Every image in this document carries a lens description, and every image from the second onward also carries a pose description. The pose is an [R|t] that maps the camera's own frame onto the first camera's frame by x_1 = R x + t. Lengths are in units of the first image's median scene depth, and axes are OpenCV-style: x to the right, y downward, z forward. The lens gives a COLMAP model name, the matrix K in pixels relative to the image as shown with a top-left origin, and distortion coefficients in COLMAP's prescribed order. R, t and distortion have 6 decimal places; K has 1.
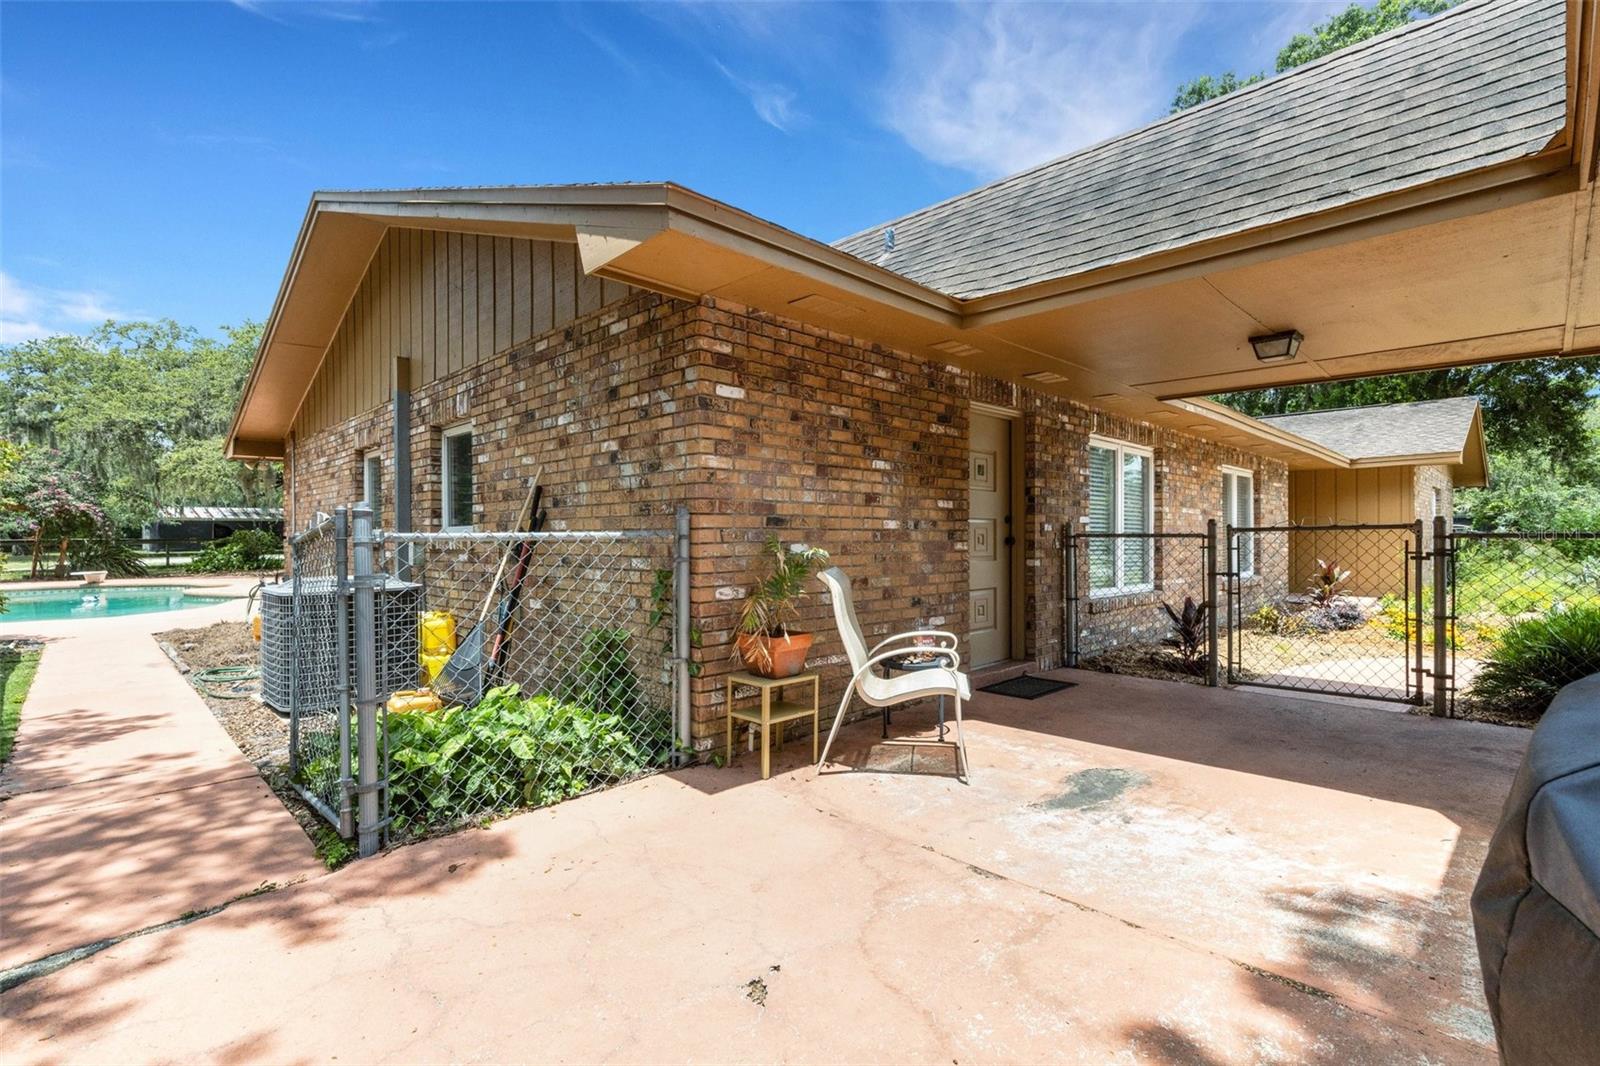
lens RADIAL K [[731.0, 0, 799.9], [0, 731.0, 536.9], [0, 0, 1]] dist [0.013445, 0.001518]
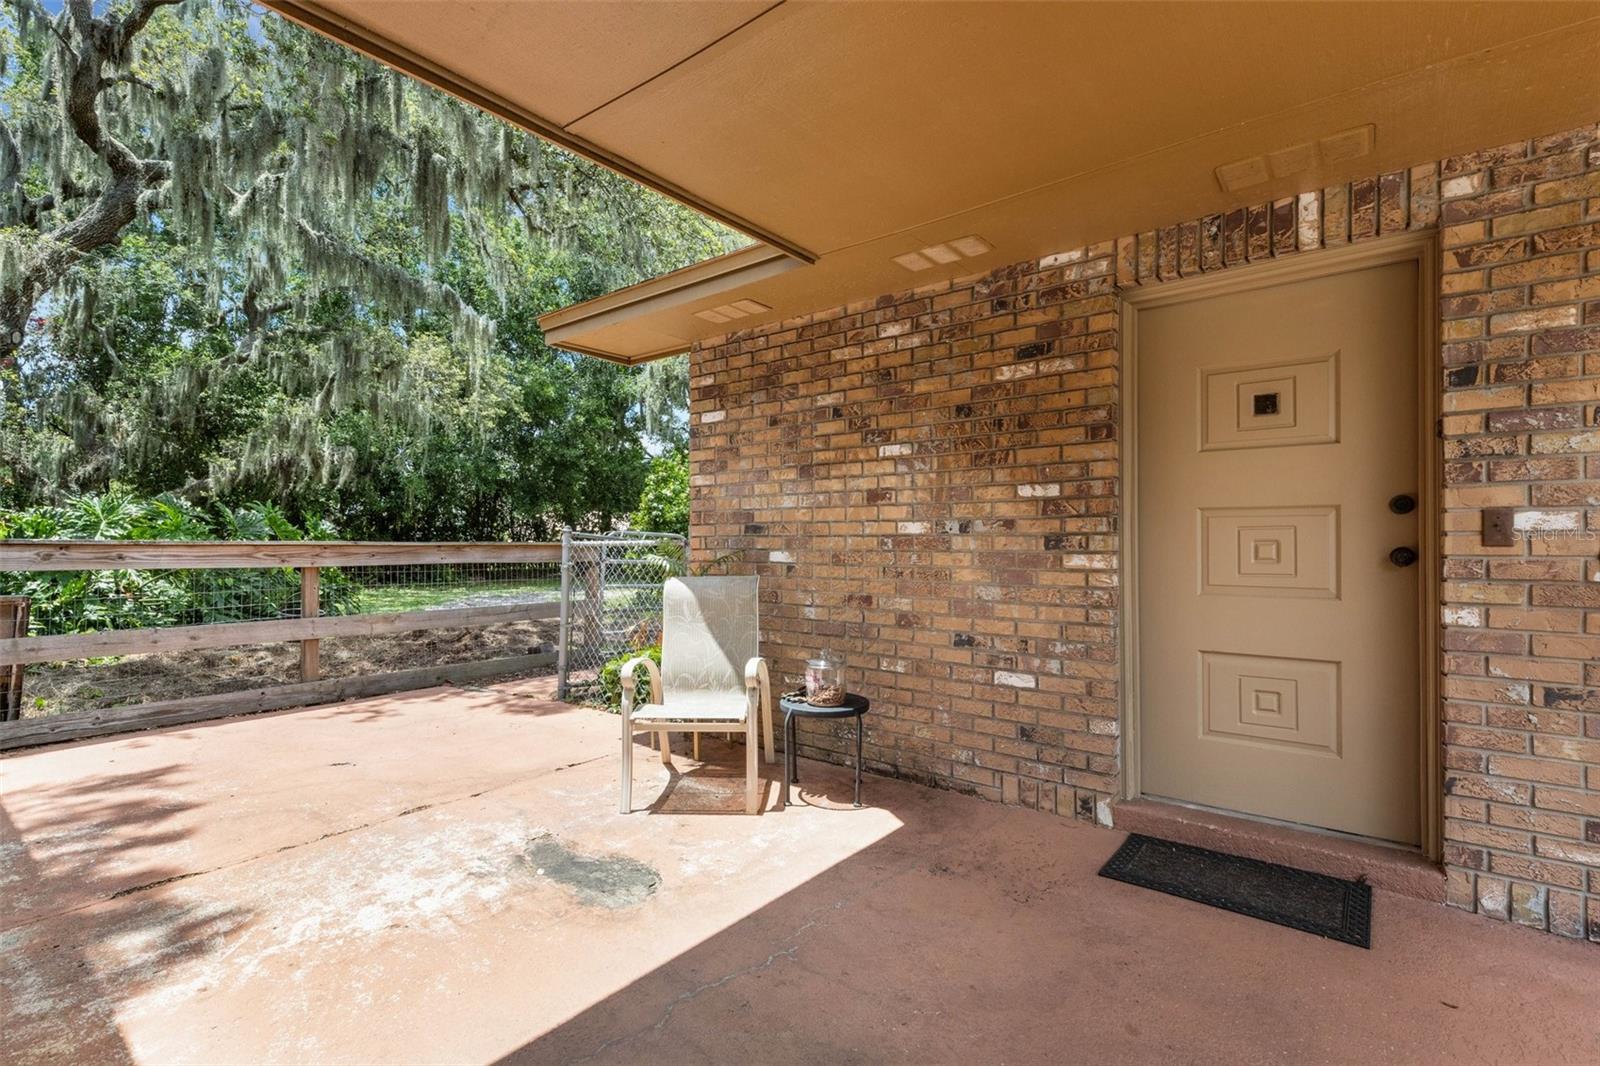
lens RADIAL K [[731.0, 0, 797.2], [0, 731.0, 541.9], [0, 0, 1]] dist [0.013445, 0.001518]
pose [[0.118601, 0.002222, -0.992940, 0.972805], [0.000997, 0.999997, 0.002357, -0.005388], [0.992941, -0.001270, 0.118598, 0.917793]]
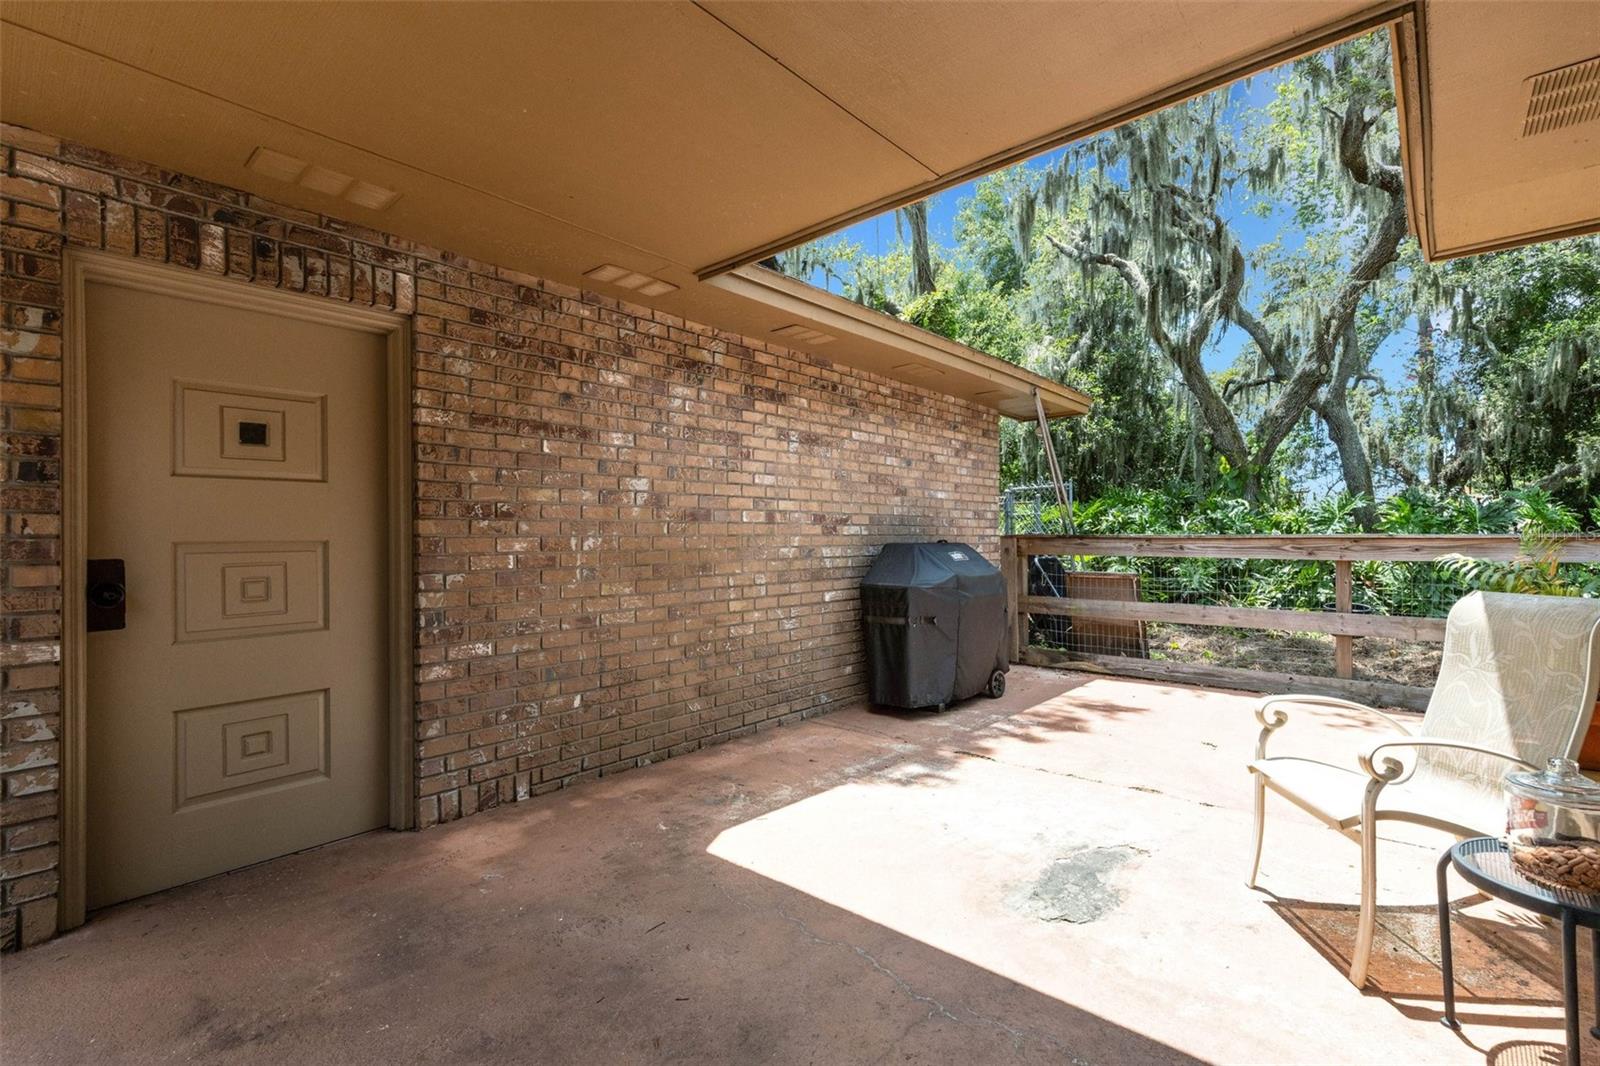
lens RADIAL K [[731.0, 0, 818.7], [0, 731.0, 528.6], [0, 0, 1]] dist [0.013445, 0.001518]
pose [[-0.995442, 0.007726, -0.095054, 0.591857], [0.009169, 0.999849, -0.014745, -0.003117], [0.094926, -0.015549, -0.995363, 1.394494]]
